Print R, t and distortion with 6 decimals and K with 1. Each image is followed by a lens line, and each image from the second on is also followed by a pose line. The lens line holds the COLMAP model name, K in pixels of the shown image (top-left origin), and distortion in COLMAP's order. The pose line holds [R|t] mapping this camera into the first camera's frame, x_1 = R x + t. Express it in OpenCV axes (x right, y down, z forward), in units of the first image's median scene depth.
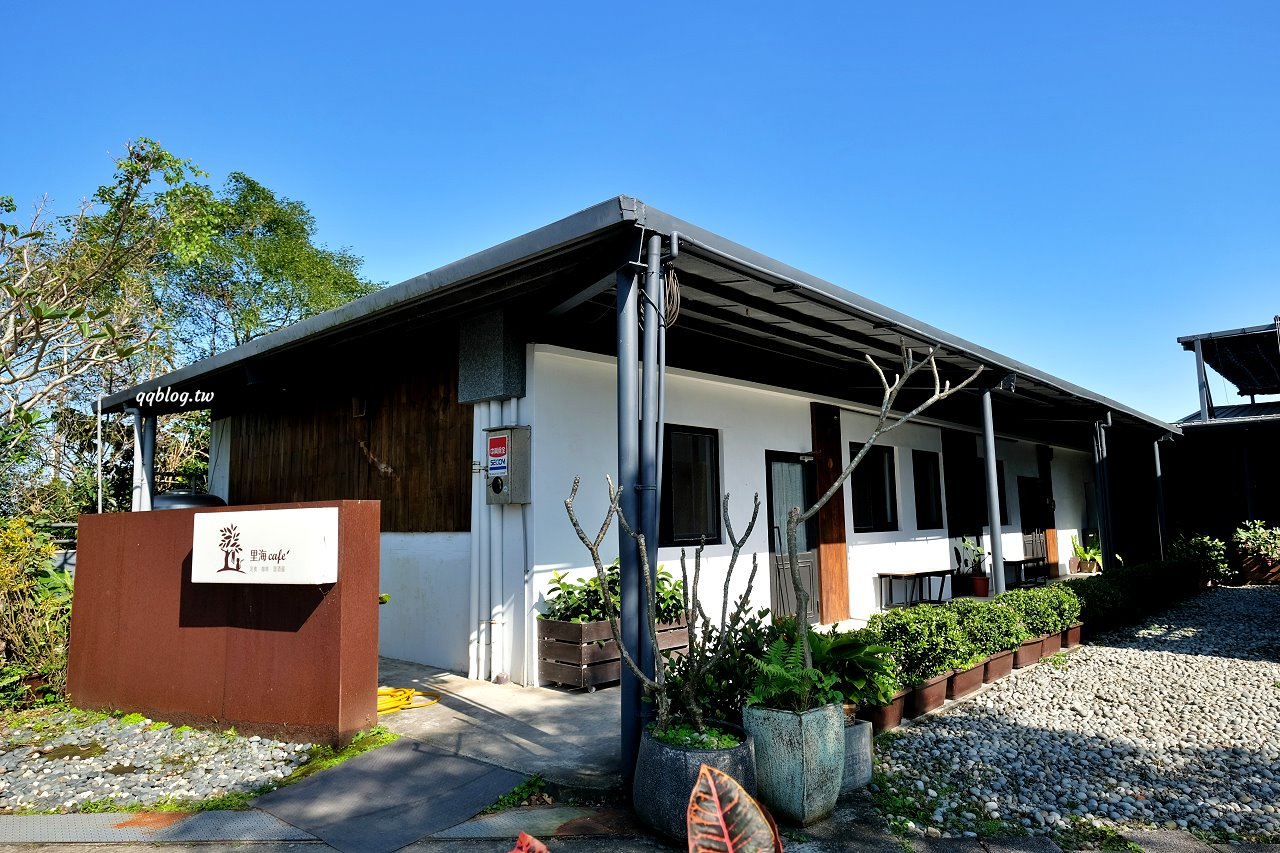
lens RADIAL K [[800.5, 0, 640.0], [0, 800.5, 426.5], [0, 0, 1]] dist [0.000739, -0.001897]
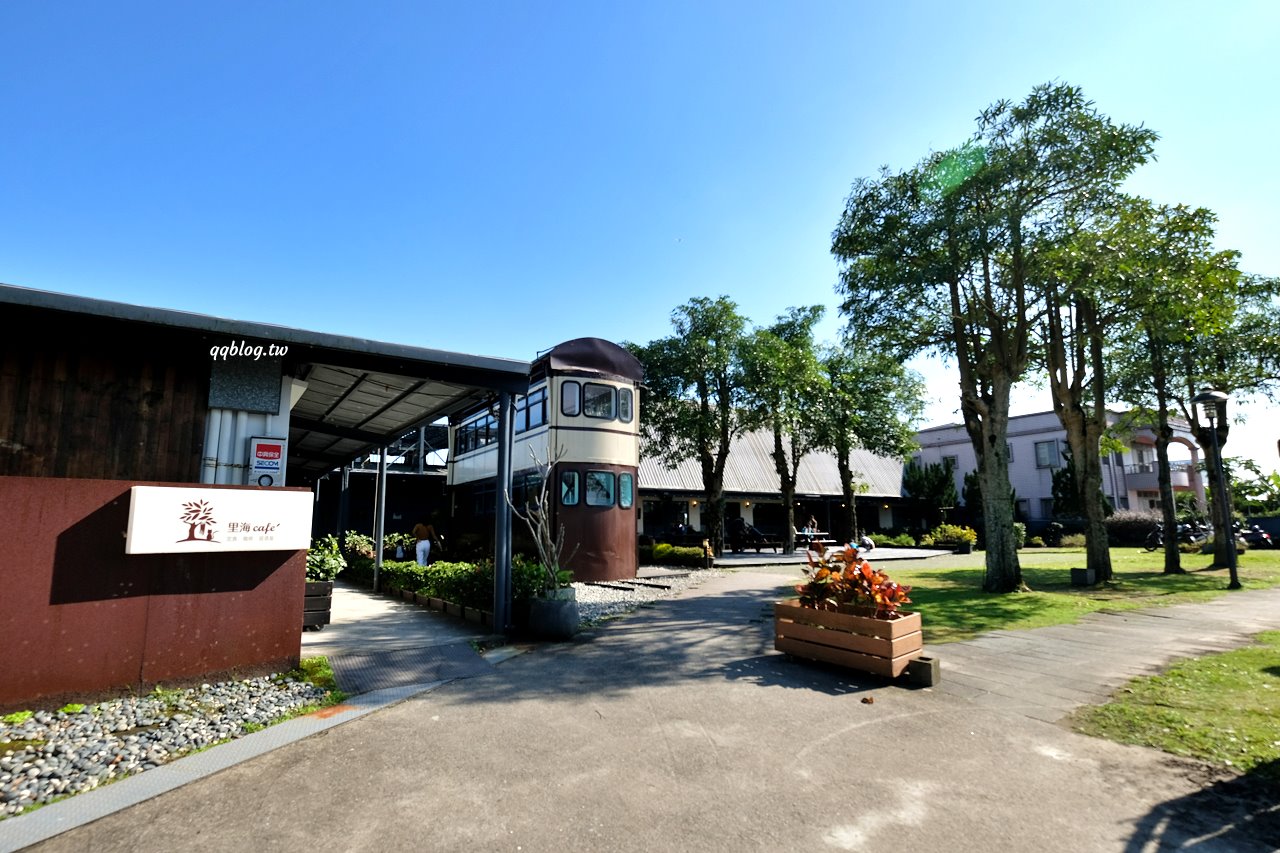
lens RADIAL K [[640.8, 0, 640.6], [0, 640.8, 438.3], [0, 0, 1]] dist [-0.001444, 0.000085]
pose [[0.258516, 0.154169, 0.953625, -1.199939], [-0.120784, 0.984594, -0.126433, 0.074593], [-0.958426, -0.082498, 0.273154, 0.163082]]
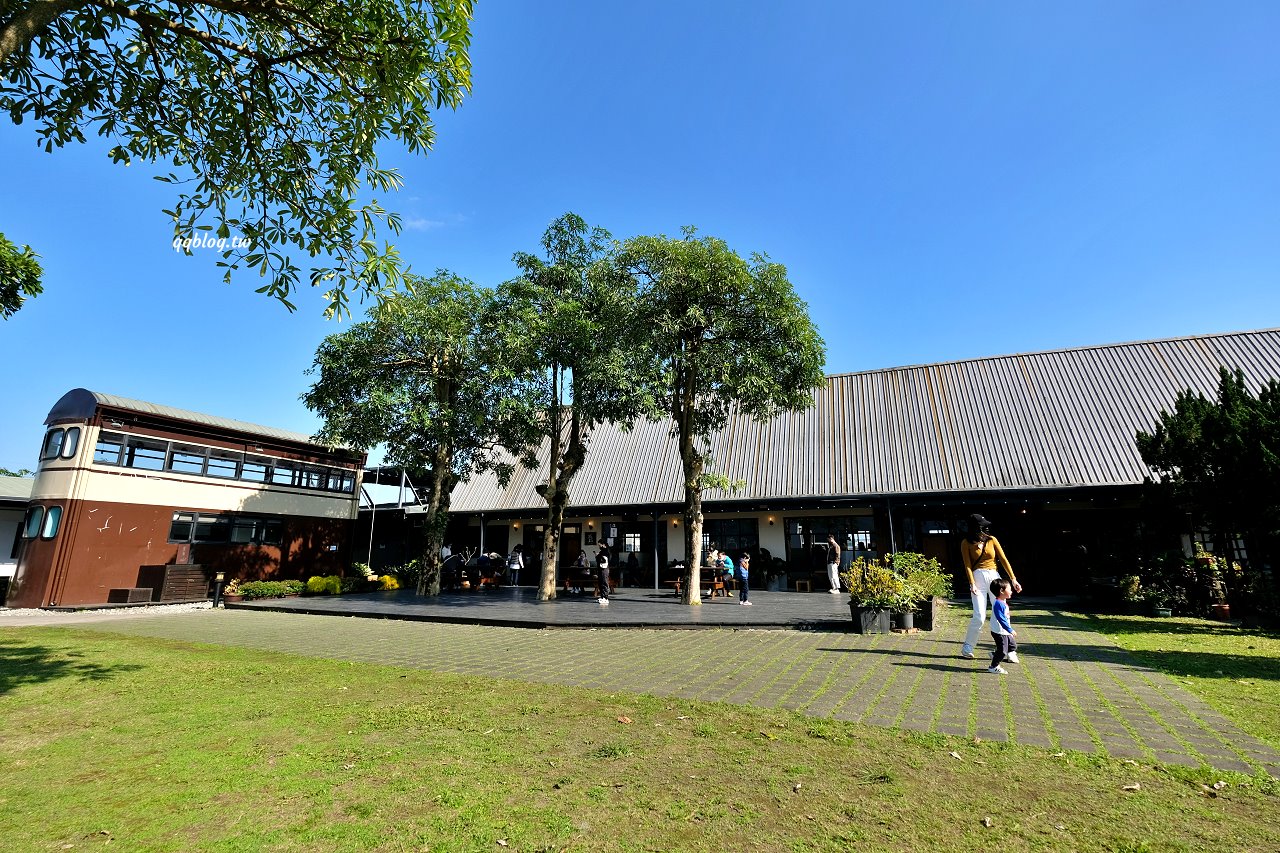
lens RADIAL K [[565.4, 0, 652.0], [0, 565.4, 425.1], [0, 0, 1]] dist [-0.003584, 0.000564]
pose [[0.944503, 0.091149, 0.315603, 3.192672], [-0.057265, 0.991709, -0.115037, -0.350973], [-0.323472, 0.090580, 0.941892, -2.415432]]
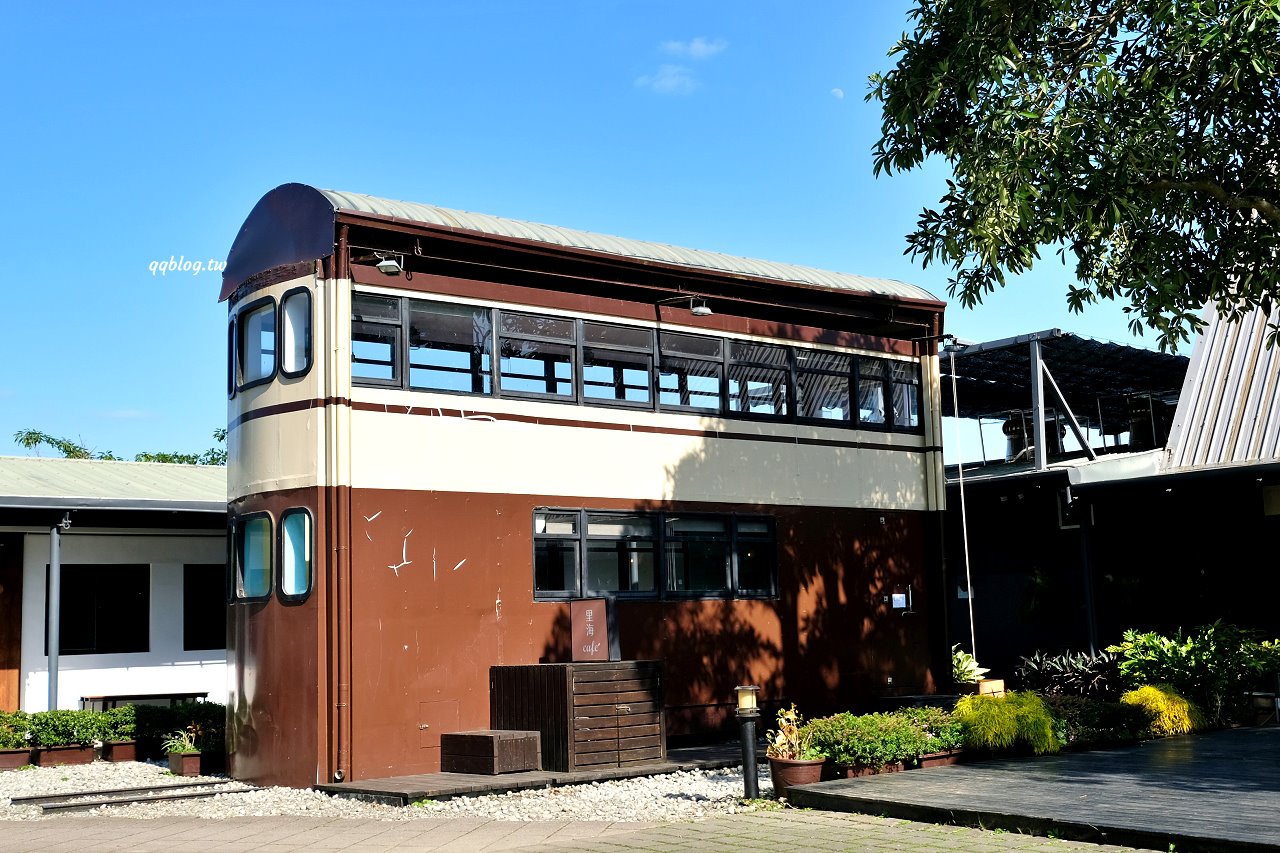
lens RADIAL K [[1487.0, 0, 575.4], [0, 1487.0, 411.6], [0, 0, 1]] dist [0.009884, -0.019980]
pose [[0.981269, -0.036468, -0.189160, 2.376971], [0.033944, 0.999286, -0.016567, -0.226256], [0.189629, 0.009836, 0.981807, -1.381600]]
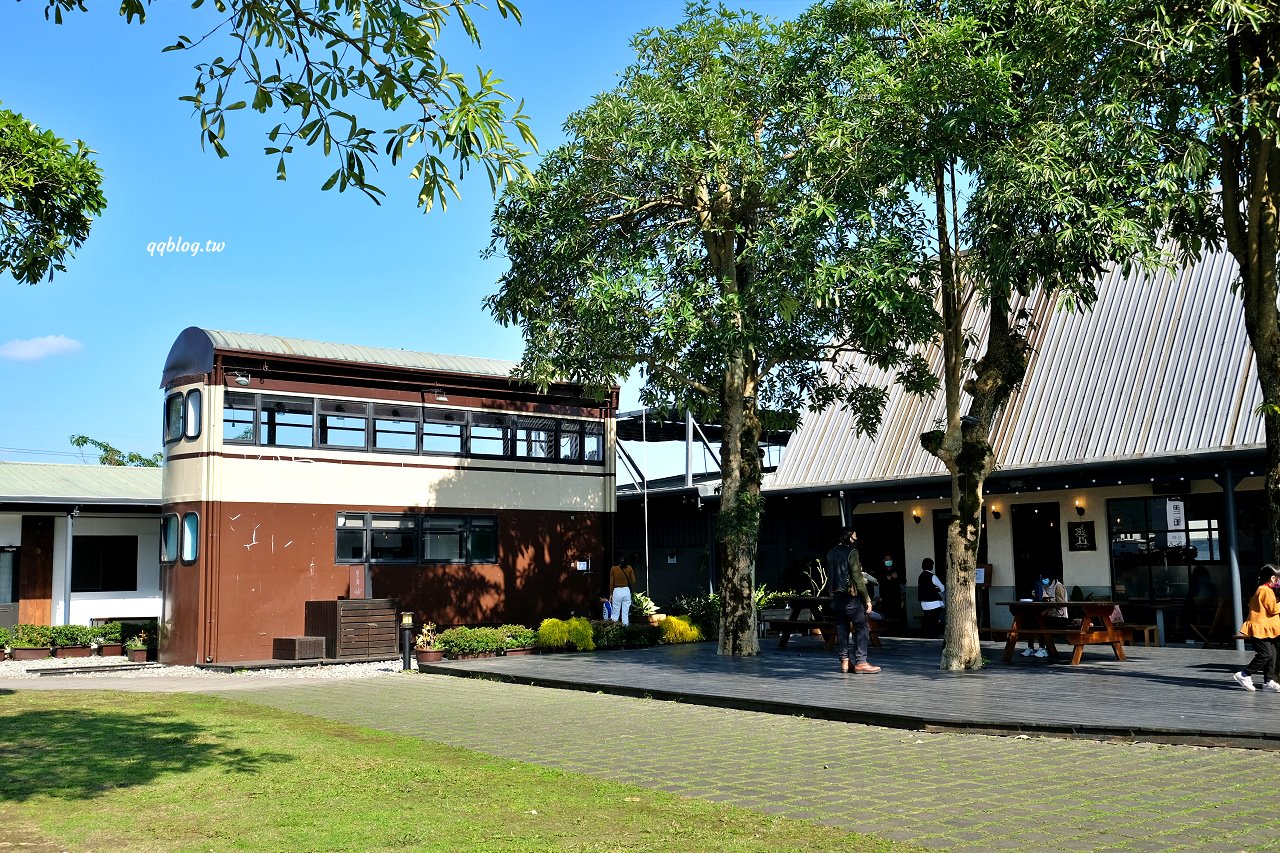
lens RADIAL K [[1264.9, 0, 640.0], [0, 1264.9, 426.5], [0, 0, 1]] dist [0.015682, -0.010810]
pose [[0.987741, -0.014224, -0.155454, 3.373831], [0.016258, 0.999798, 0.011822, -0.403336], [0.155255, -0.014205, 0.987772, -2.582028]]
